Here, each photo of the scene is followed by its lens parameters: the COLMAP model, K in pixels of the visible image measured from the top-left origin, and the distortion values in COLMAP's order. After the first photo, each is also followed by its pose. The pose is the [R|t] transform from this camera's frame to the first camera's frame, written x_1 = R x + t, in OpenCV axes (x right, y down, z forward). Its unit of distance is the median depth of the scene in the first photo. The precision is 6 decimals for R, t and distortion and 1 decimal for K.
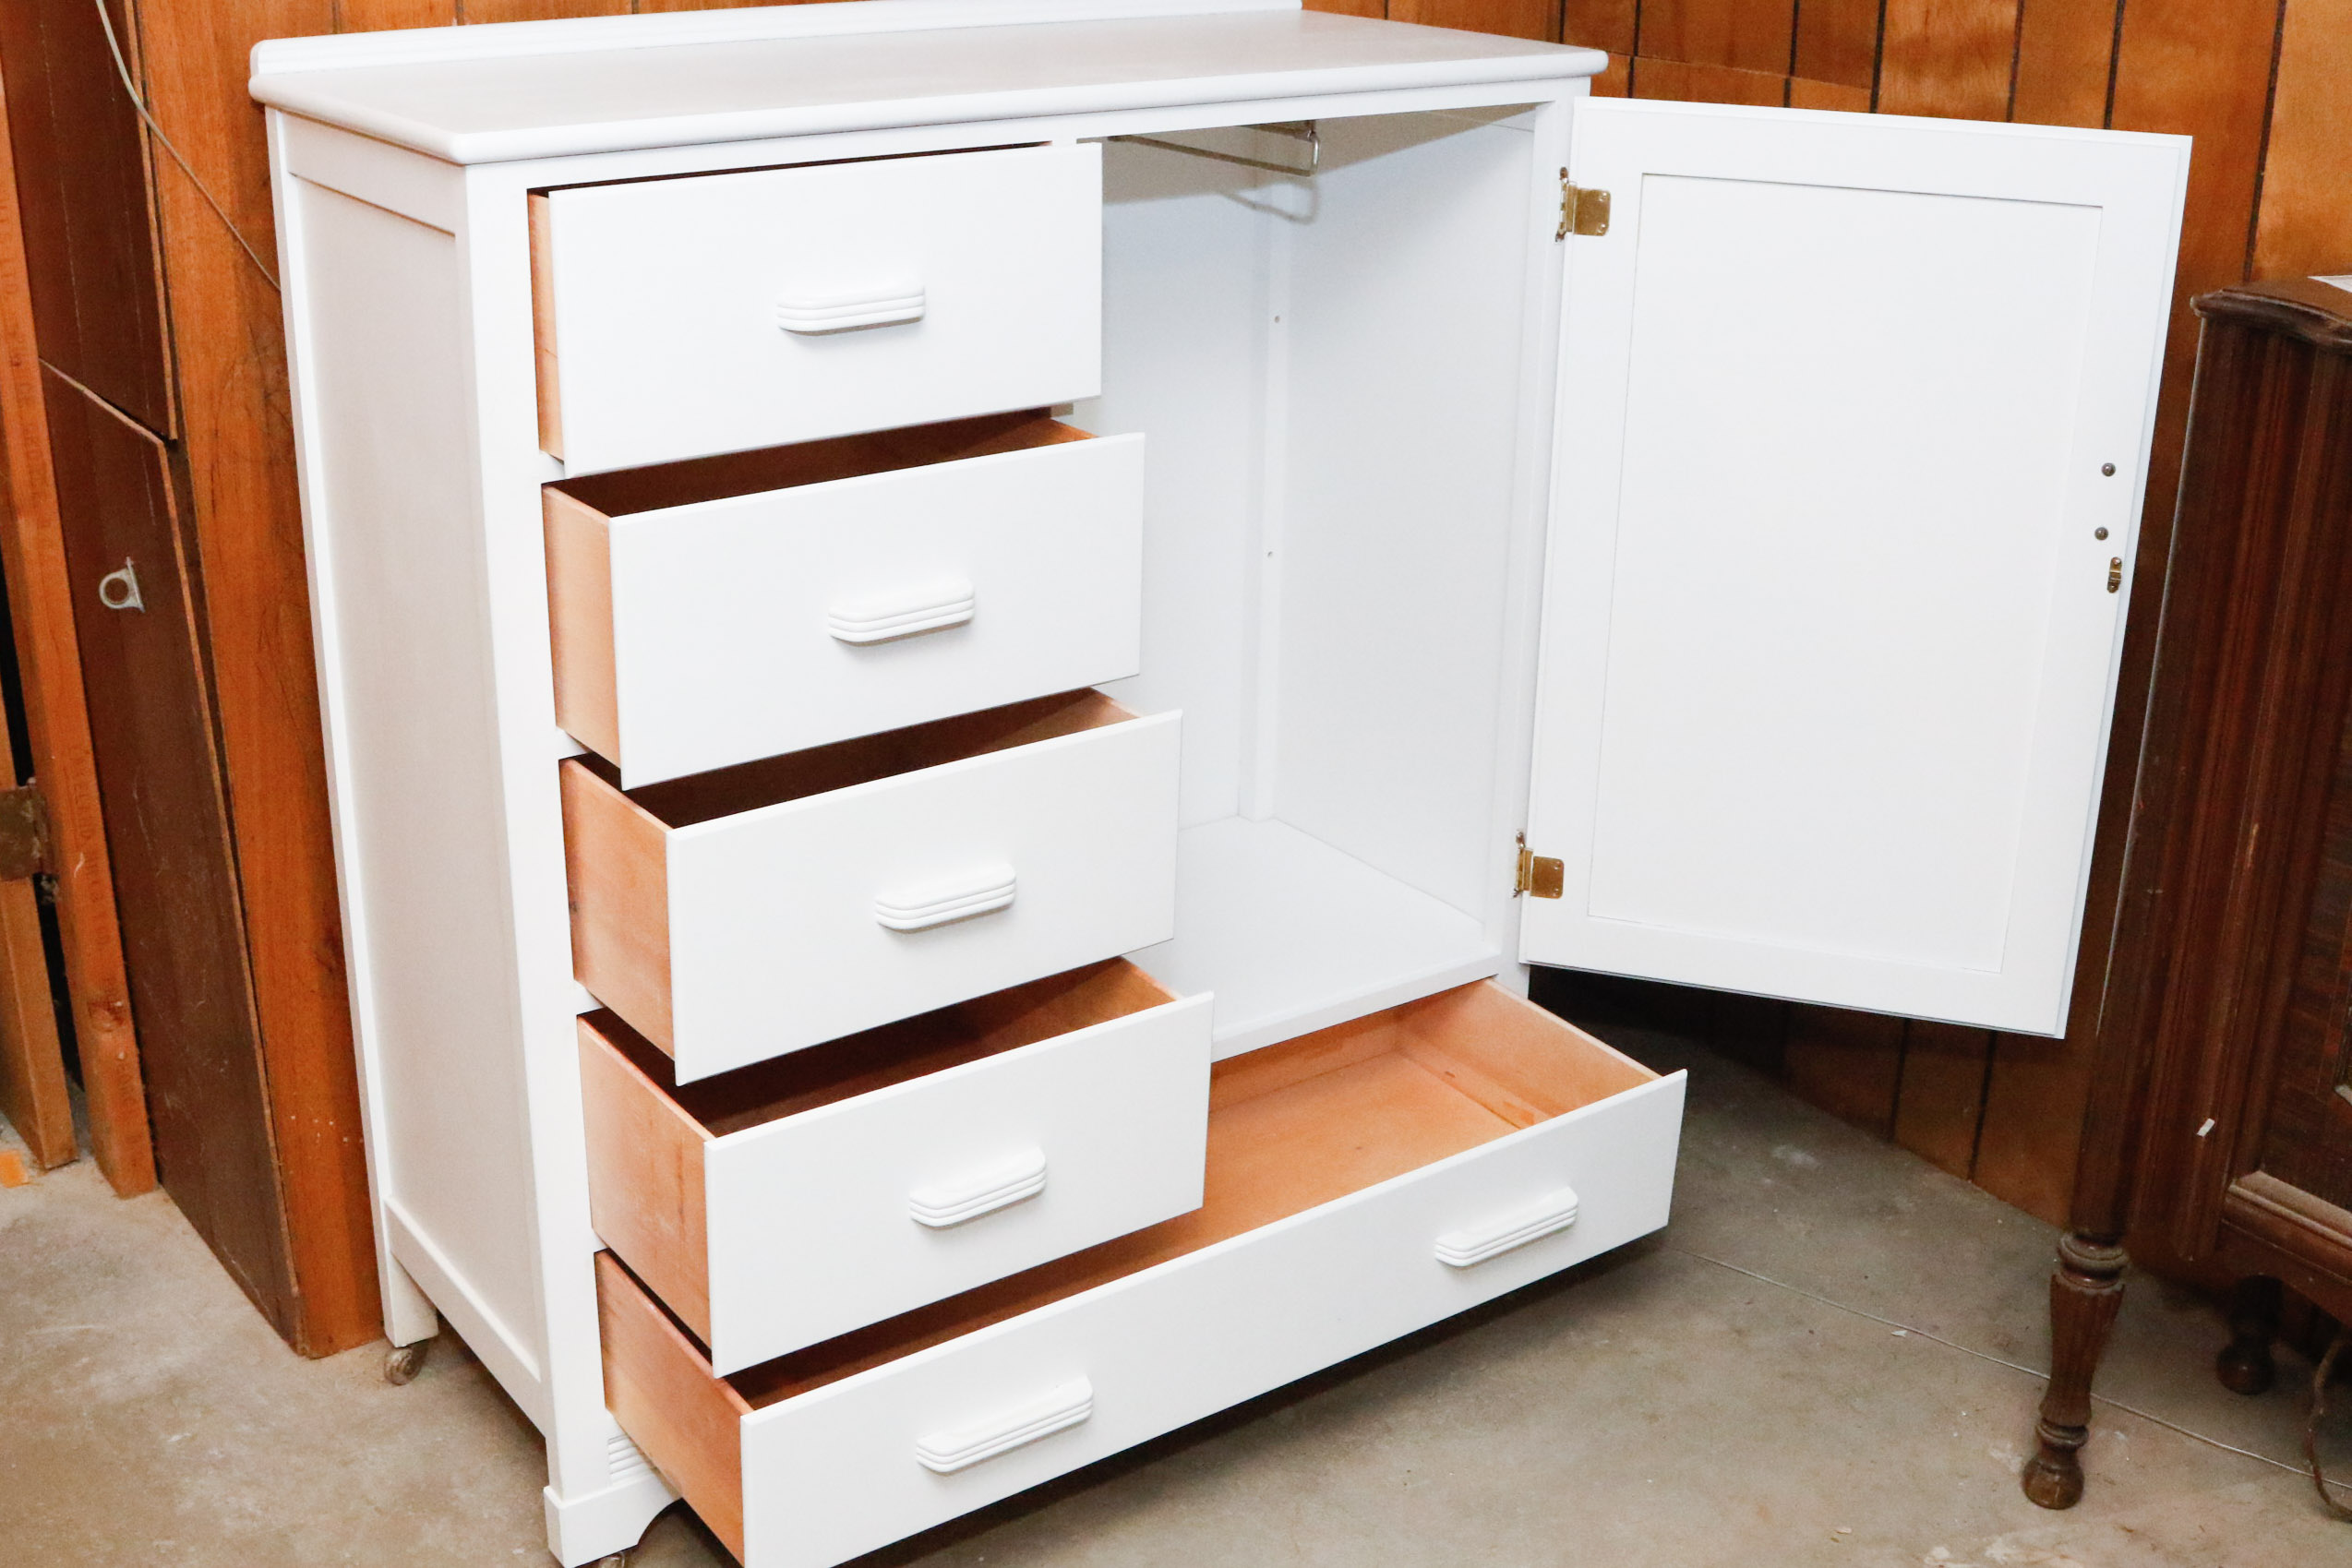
lens RADIAL K [[2609.2, 0, 1054.5], [0, 2609.2, 765.4], [0, 0, 1]] dist [-0.073219, 0.000000]
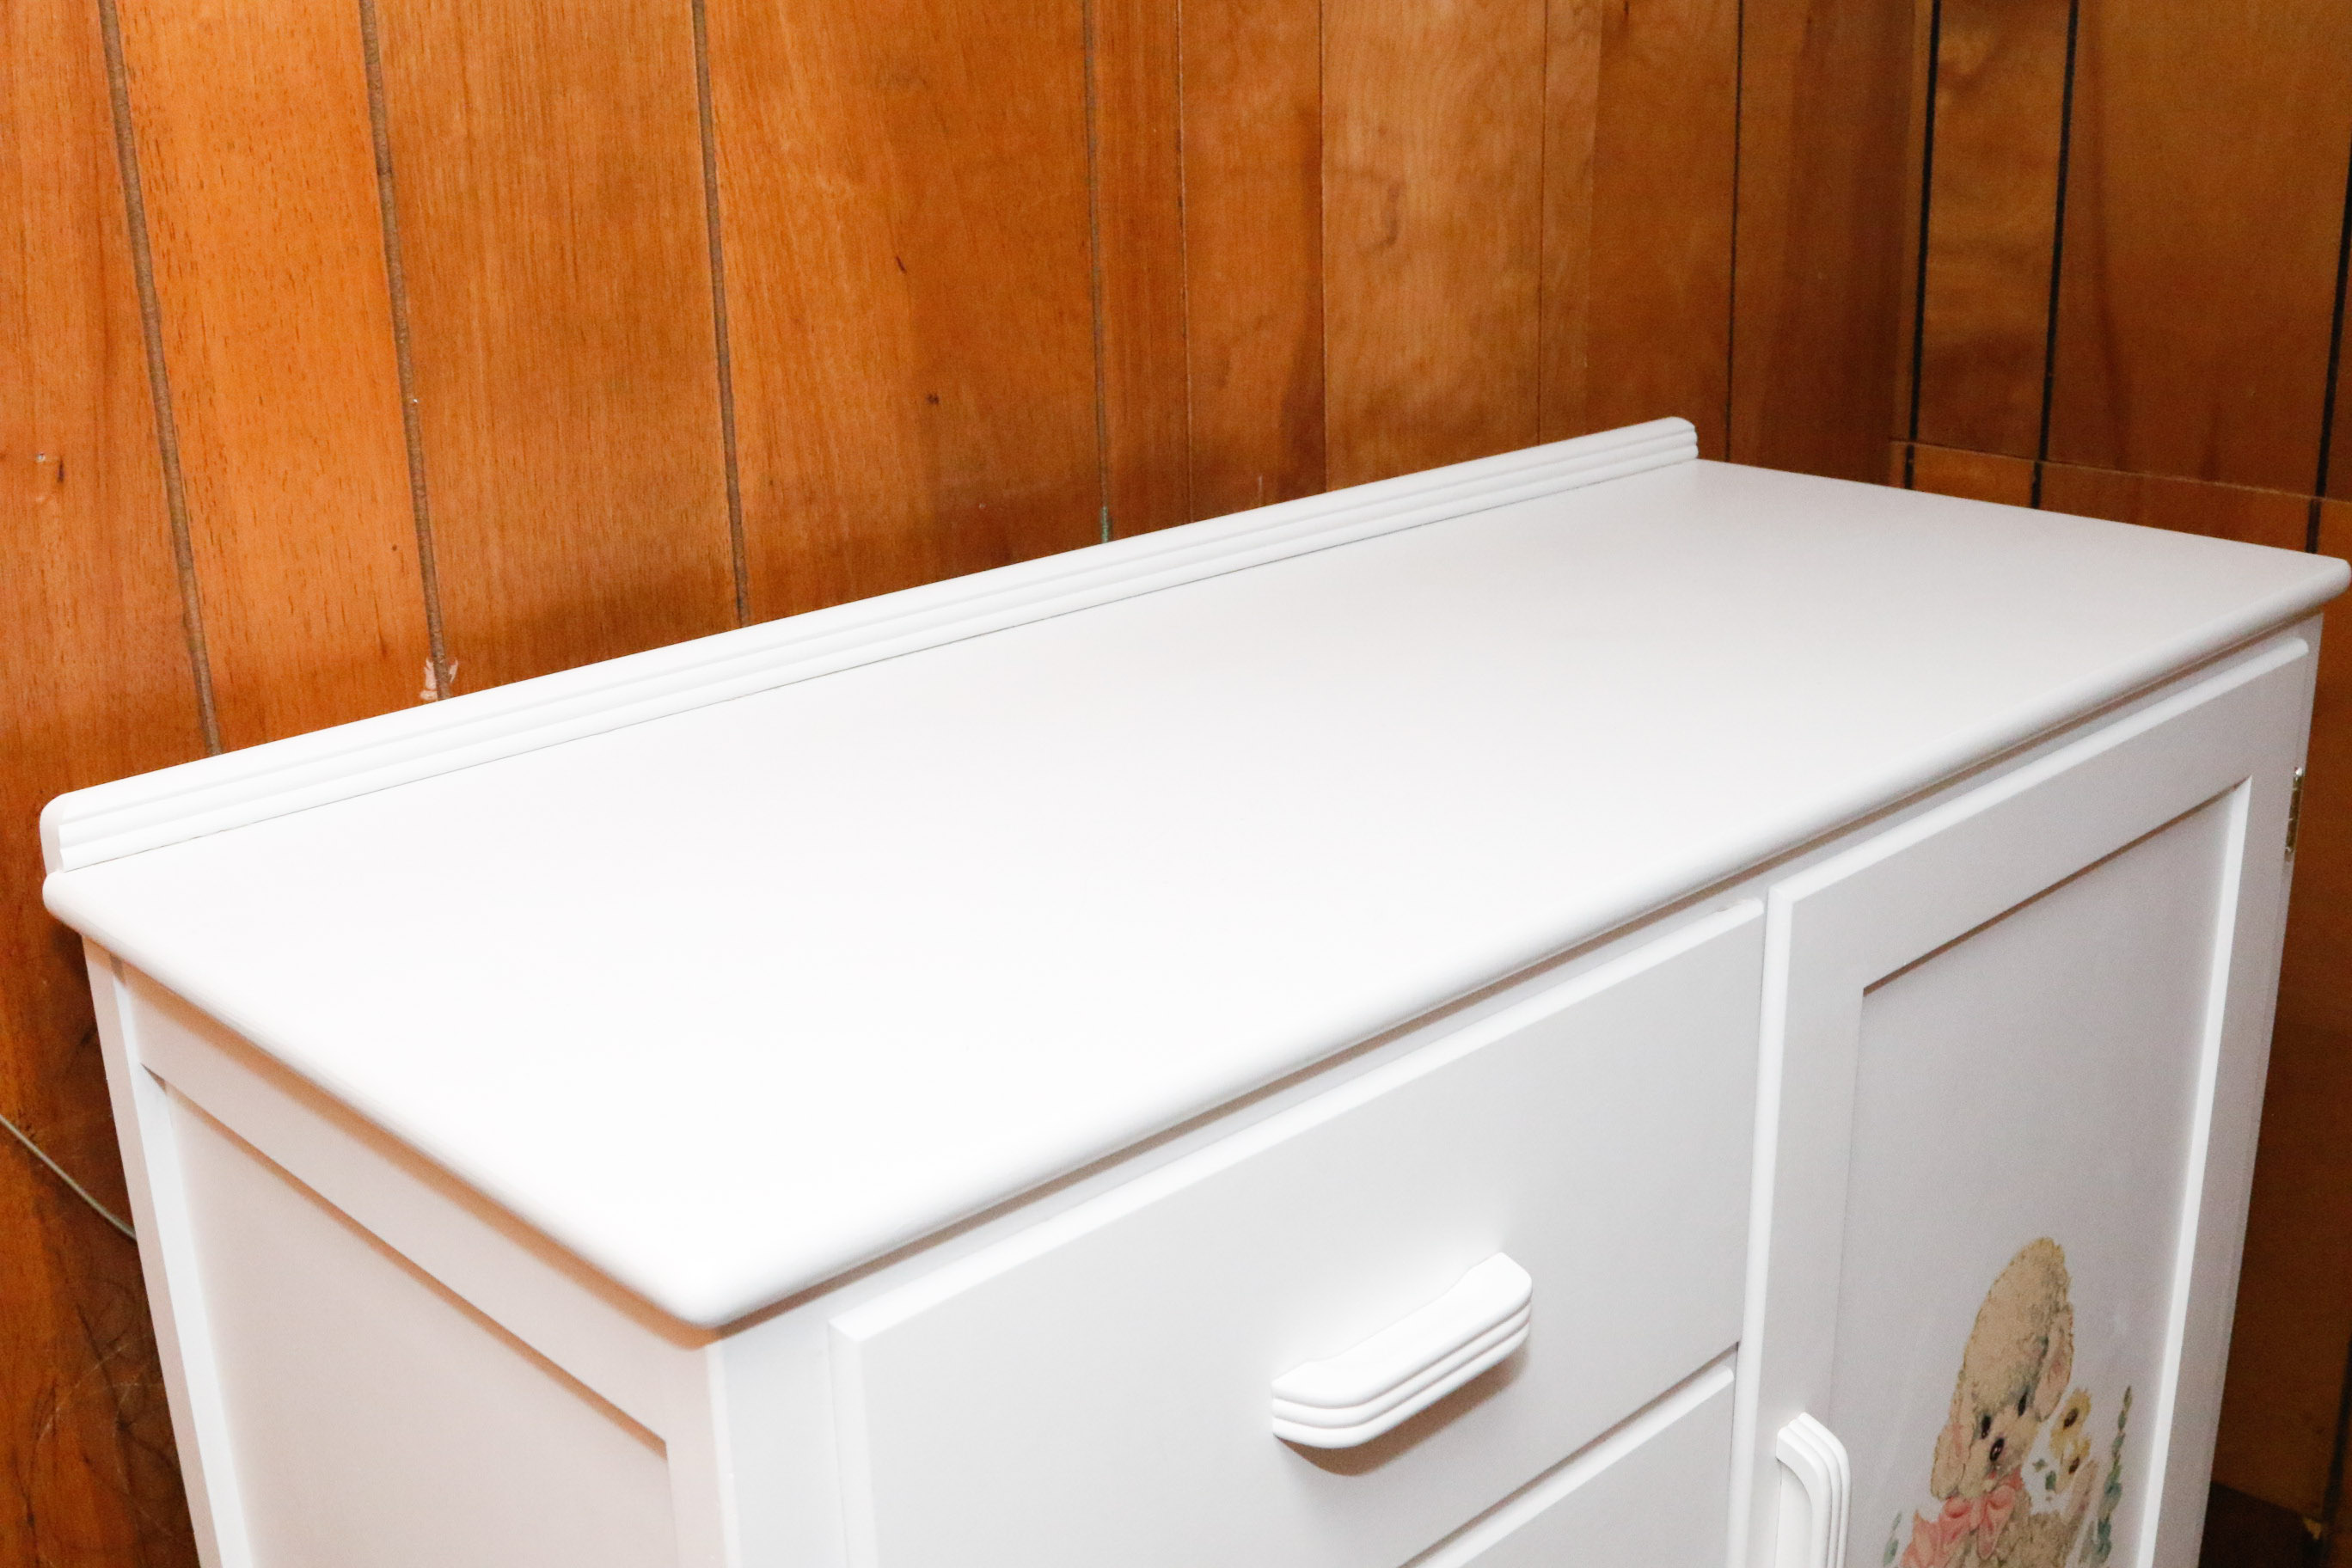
lens RADIAL K [[2328.3, 0, 1122.1], [0, 2328.3, 759.4], [0, 0, 1]] dist [-0.083796, 0.000000]
pose [[0.984981, -0.080241, 0.152885, -0.167252], [0.086165, 0.995750, -0.032514, -0.242160], [-0.149626, 0.045199, 0.987709, 0.517344]]
